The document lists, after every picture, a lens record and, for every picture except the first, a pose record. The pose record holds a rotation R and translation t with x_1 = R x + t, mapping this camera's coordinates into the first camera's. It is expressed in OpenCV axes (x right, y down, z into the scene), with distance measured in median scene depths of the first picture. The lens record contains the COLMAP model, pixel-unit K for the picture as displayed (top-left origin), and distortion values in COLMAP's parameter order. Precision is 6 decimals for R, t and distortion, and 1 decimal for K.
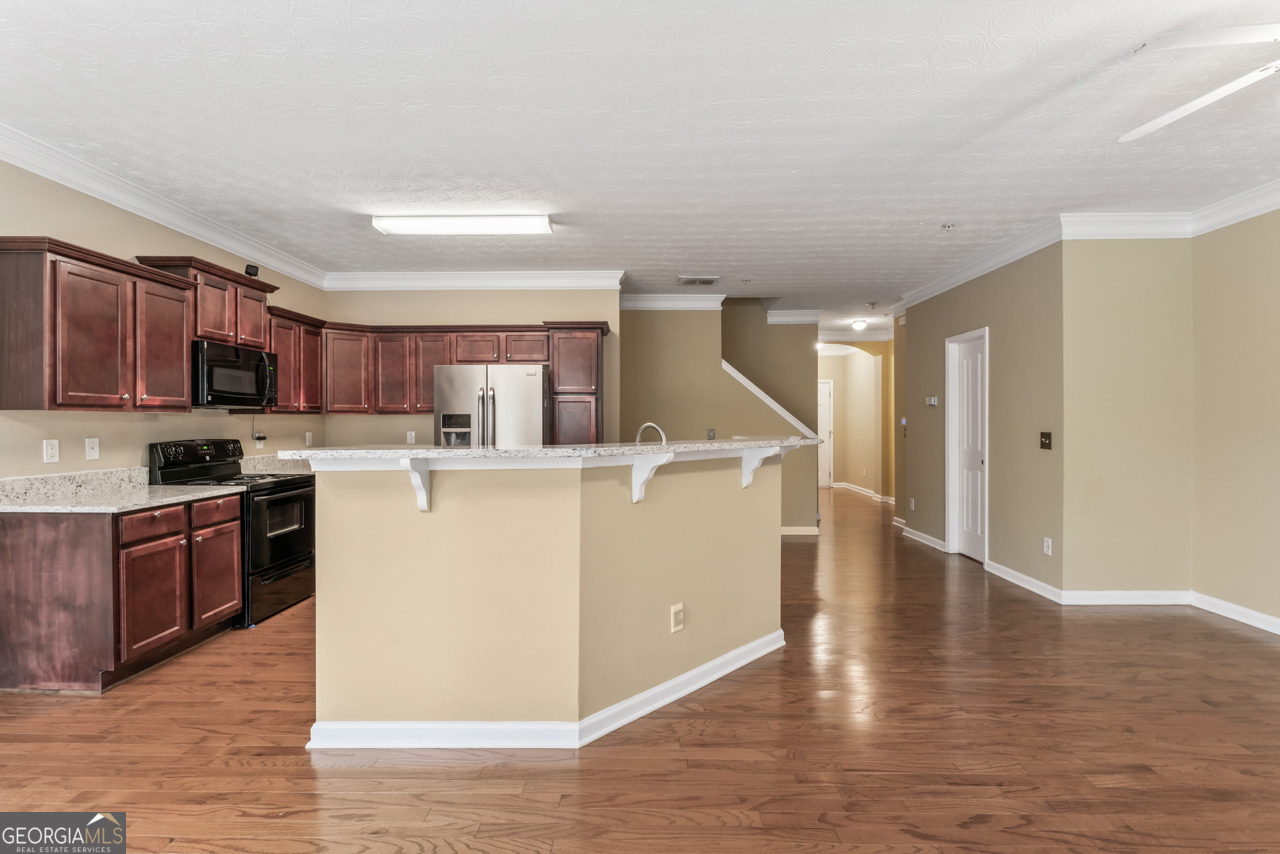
lens RADIAL K [[609.4, 0, 638.4], [0, 609.4, 424.5], [0, 0, 1]] dist [-0.003080, -0.000320]
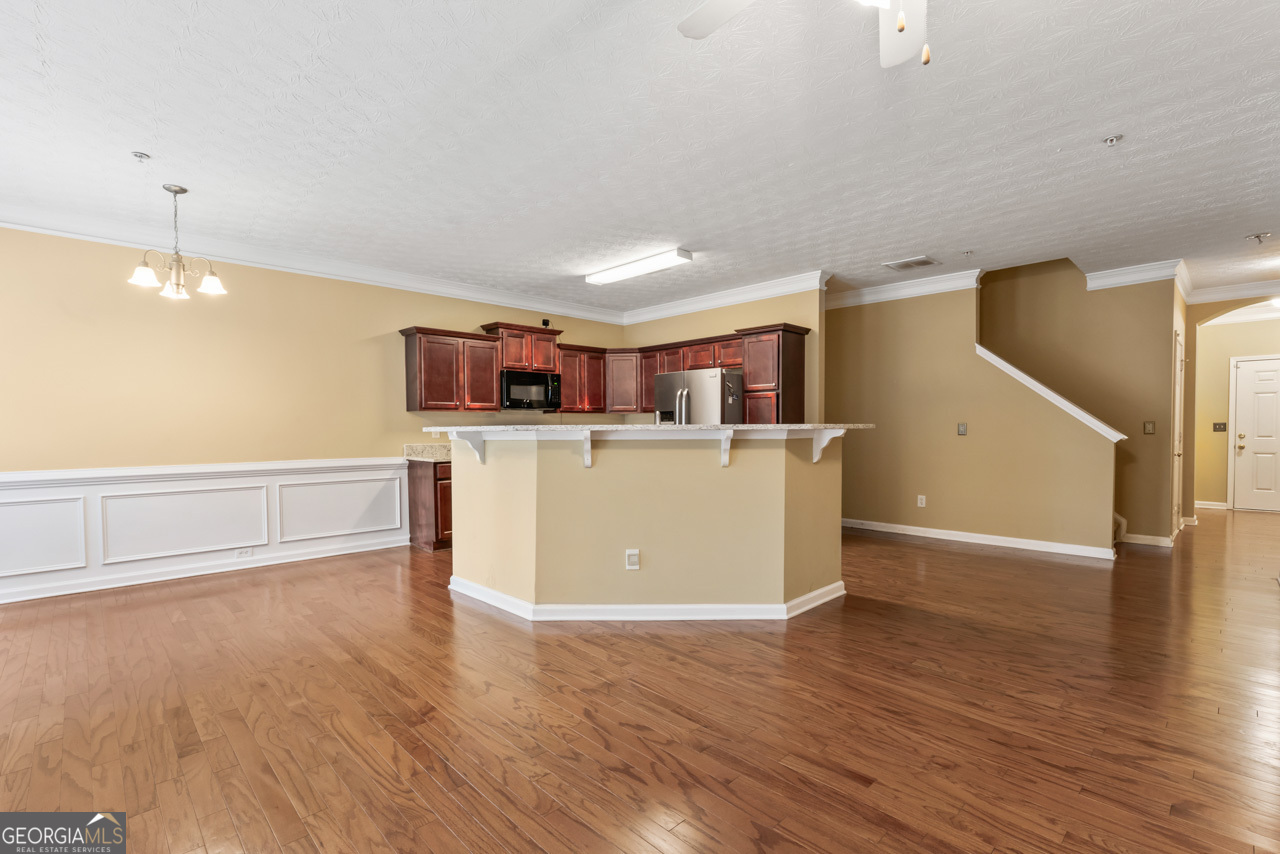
lens RADIAL K [[581.4, 0, 628.8], [0, 581.4, 445.4], [0, 0, 1]] dist [0.000056, -0.000435]
pose [[0.702687, 0.019815, -0.711224, 0.701212], [0.000418, 0.999600, 0.028262, 0.028516], [0.711499, -0.020156, 0.702397, 0.093942]]
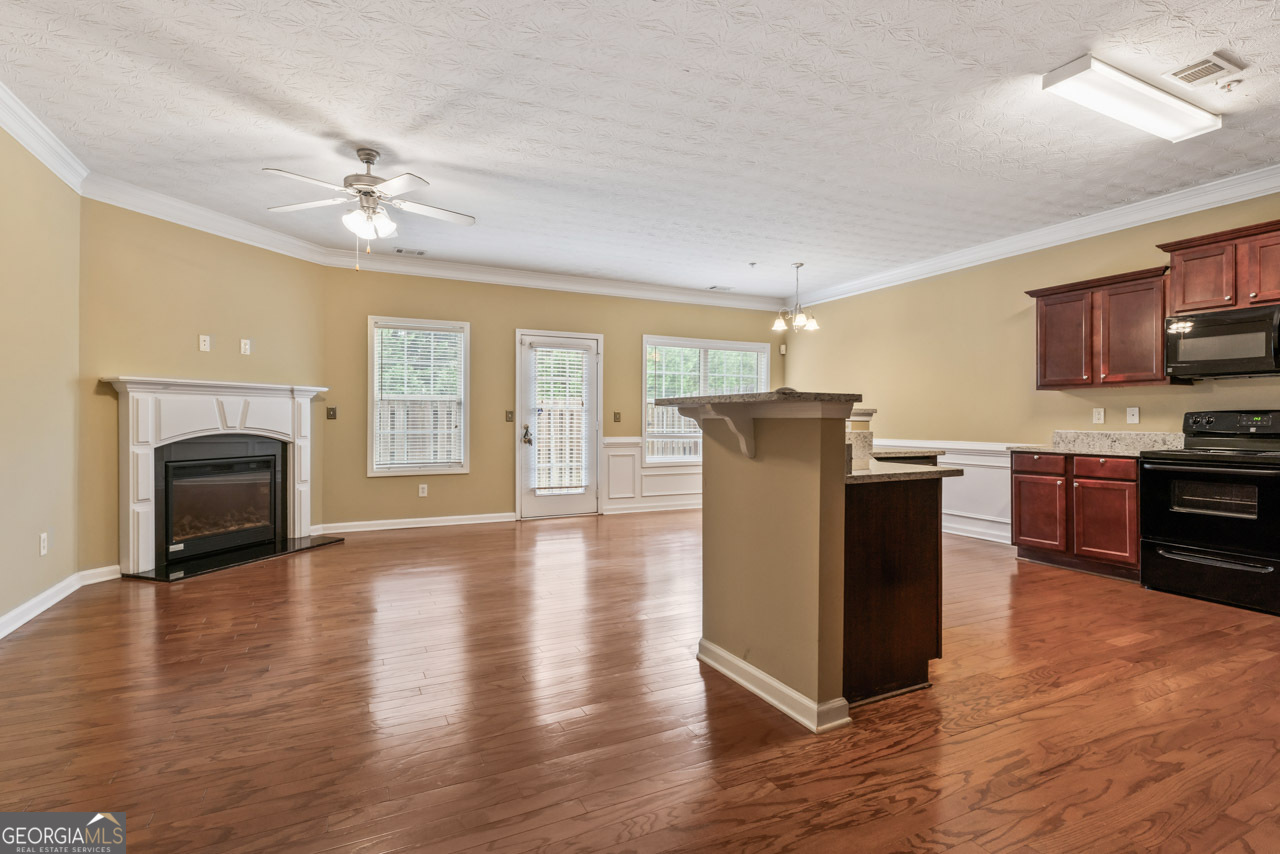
lens RADIAL K [[619.2, 0, 638.2], [0, 619.2, 423.4], [0, 0, 1]] dist [-0.002457, -0.000885]
pose [[-0.889333, 0.001226, -0.457258, 0.627451], [-0.003322, 0.999953, 0.009142, 0.043901], [0.457248, 0.009650, -0.889287, 1.551694]]
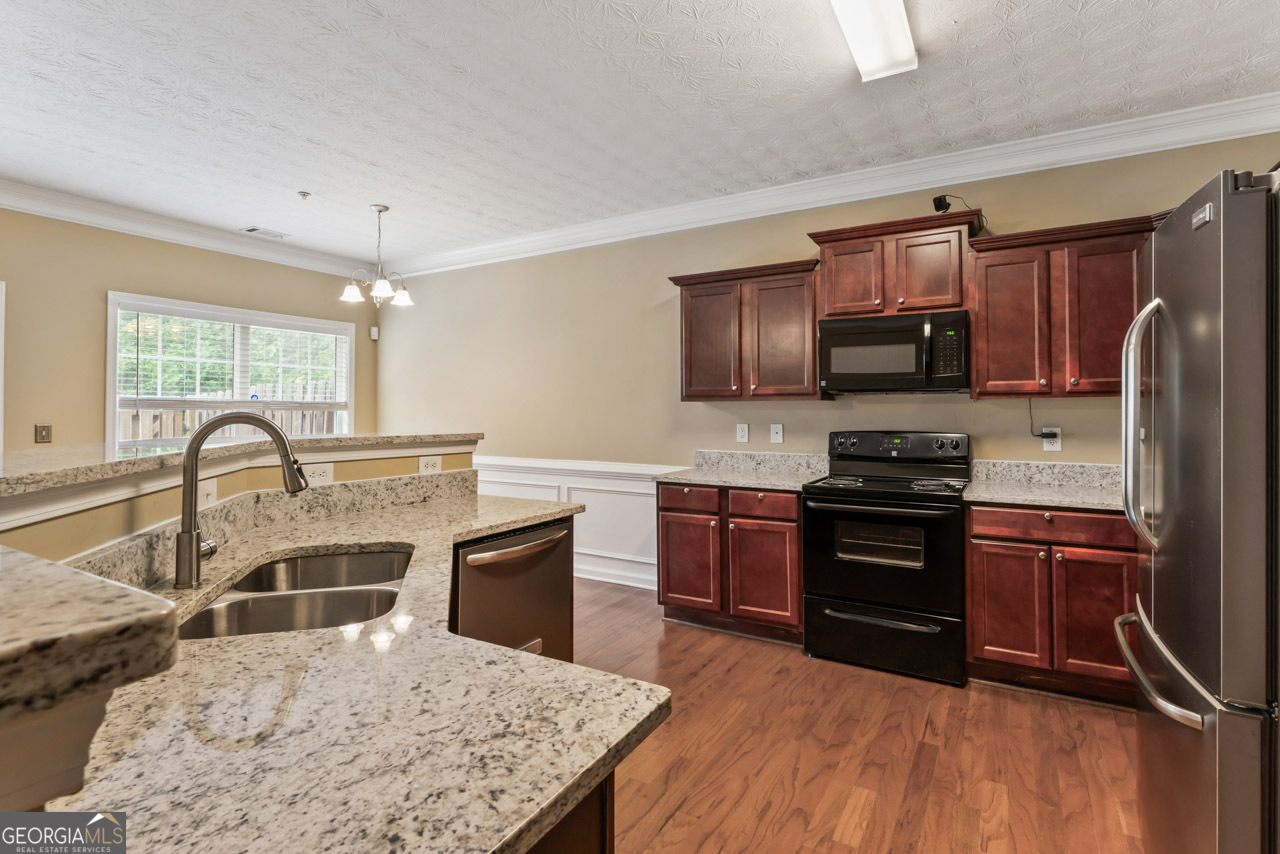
lens RADIAL K [[613.2, 0, 641.1], [0, 613.2, 405.6], [0, 0, 1]] dist [-0.001863, -0.000125]
pose [[-0.493074, -0.007062, -0.869959, 0.212185], [-0.003433, 0.999975, -0.006172, -0.004149], [0.869980, -0.000057, -0.493086, 1.221499]]
